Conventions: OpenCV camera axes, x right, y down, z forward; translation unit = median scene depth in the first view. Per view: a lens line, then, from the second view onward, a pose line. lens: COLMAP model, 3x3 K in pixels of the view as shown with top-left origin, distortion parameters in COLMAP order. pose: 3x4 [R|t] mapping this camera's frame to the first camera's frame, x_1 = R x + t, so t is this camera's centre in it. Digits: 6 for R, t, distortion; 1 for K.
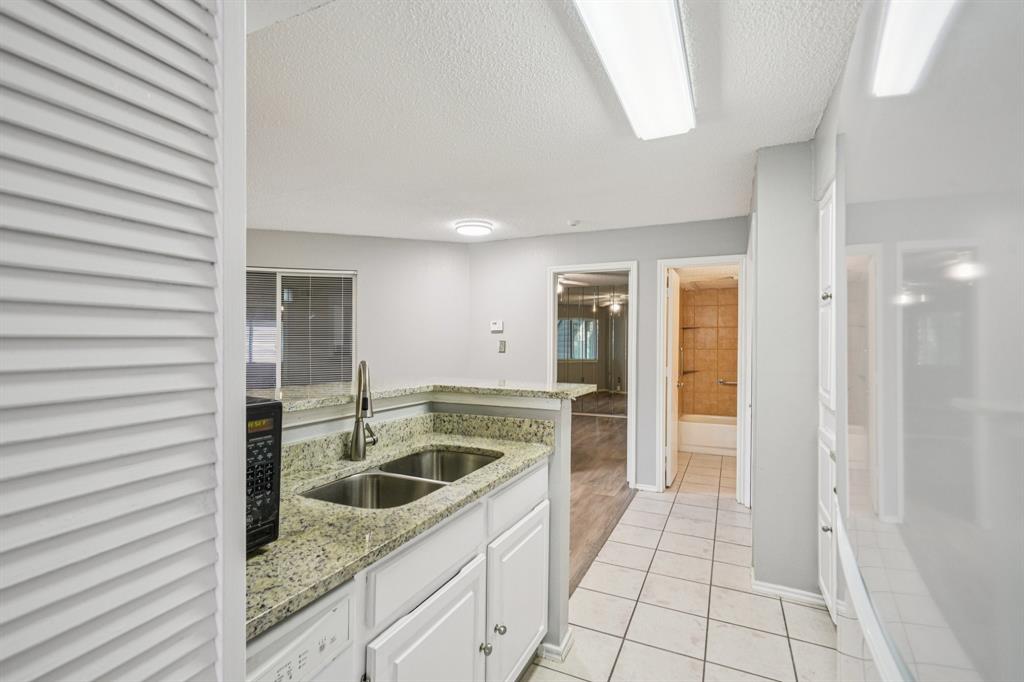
lens RADIAL K [[470.8, 0, 493.7], [0, 470.8, 341.3], [0, 0, 1]] dist [0.000065, 0.000005]
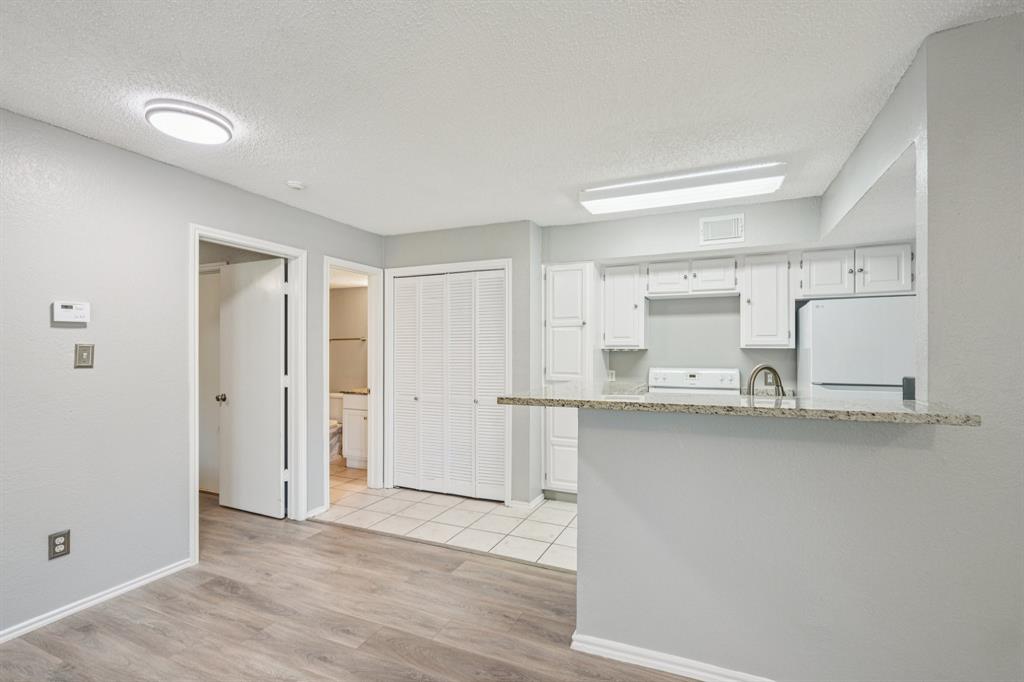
lens RADIAL K [[461.7, 0, 511.9], [0, 461.7, 347.5], [0, 0, 1]] dist [-0.002075, -0.000494]
pose [[-0.062768, -0.006306, 0.998008, -0.494246], [-0.005333, 0.999968, 0.005983, -0.002980], [-0.998014, -0.004946, -0.062800, 0.605927]]
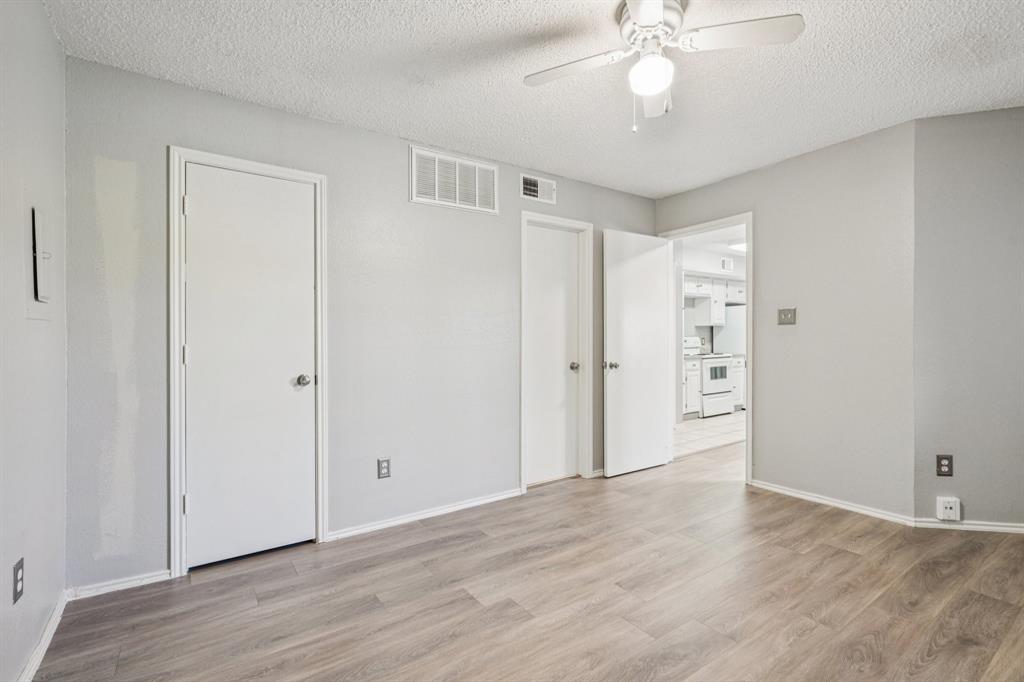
lens RADIAL K [[465.1, 0, 514.1], [0, 465.1, 340.1], [0, 0, 1]] dist [0.001018, 0.000221]
pose [[-0.887308, 0.005003, 0.461151, 0.124596], [0.005035, 0.999987, -0.001161, 0.047500], [-0.461150, 0.001292, -0.887321, 1.824400]]
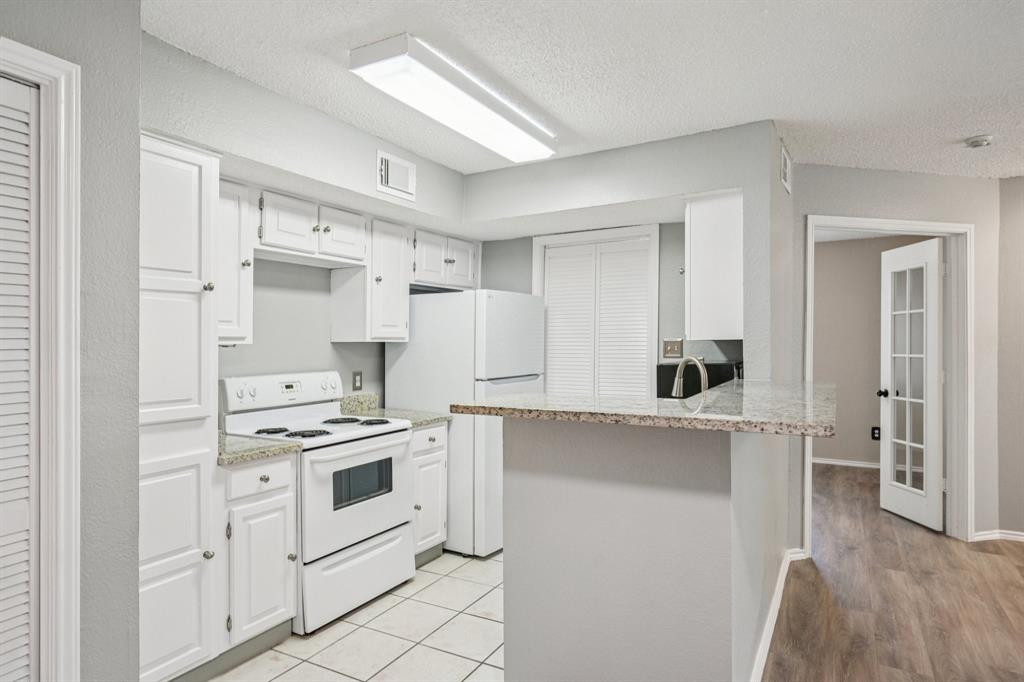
lens RADIAL K [[586.5, 0, 508.5], [0, 586.5, 345.6], [0, 0, 1]] dist [0.007004, -0.001783]
pose [[-0.999199, -0.005769, 0.039595, 0.050930], [-0.005681, 0.999981, 0.002337, 0.002564], [-0.039607, 0.002110, -0.999213, 0.887666]]
